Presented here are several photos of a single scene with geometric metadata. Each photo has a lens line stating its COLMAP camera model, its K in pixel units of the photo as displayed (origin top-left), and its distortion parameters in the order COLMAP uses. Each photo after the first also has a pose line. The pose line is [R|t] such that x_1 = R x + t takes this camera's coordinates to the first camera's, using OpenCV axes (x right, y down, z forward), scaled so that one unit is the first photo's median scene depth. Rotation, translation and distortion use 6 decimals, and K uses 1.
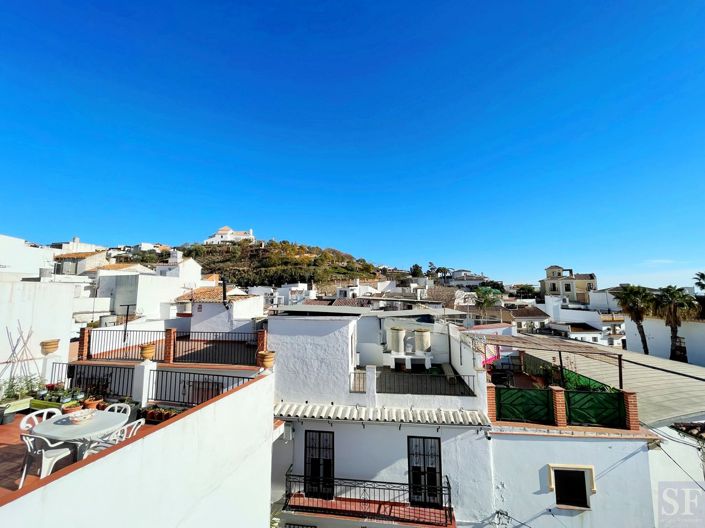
lens RADIAL K [[285.6, 0, 354.5], [0, 285.6, 265.6], [0, 0, 1]] dist [-0.000888, -0.000108]
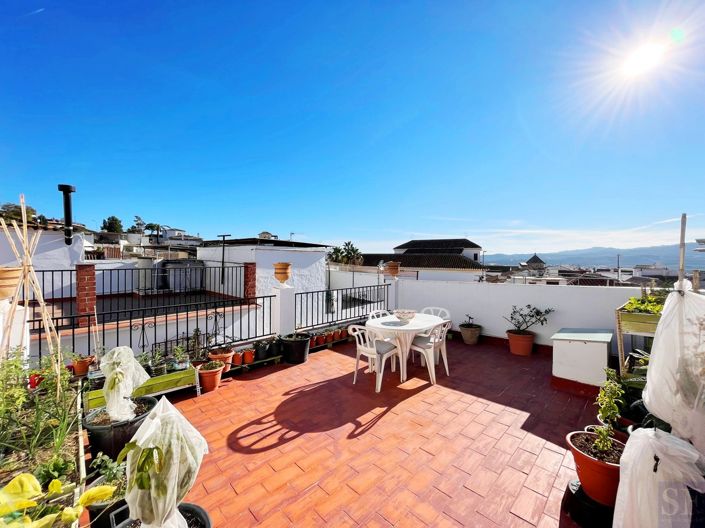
lens RADIAL K [[285.6, 0, 346.5], [0, 285.6, 262.4], [0, 0, 1]] dist [-0.000888, -0.000108]
pose [[0.537097, -0.008187, 0.843481, -0.142878], [-0.083649, 0.994507, 0.062917, 0.024933], [-0.839362, -0.104349, 0.533462, 0.055296]]
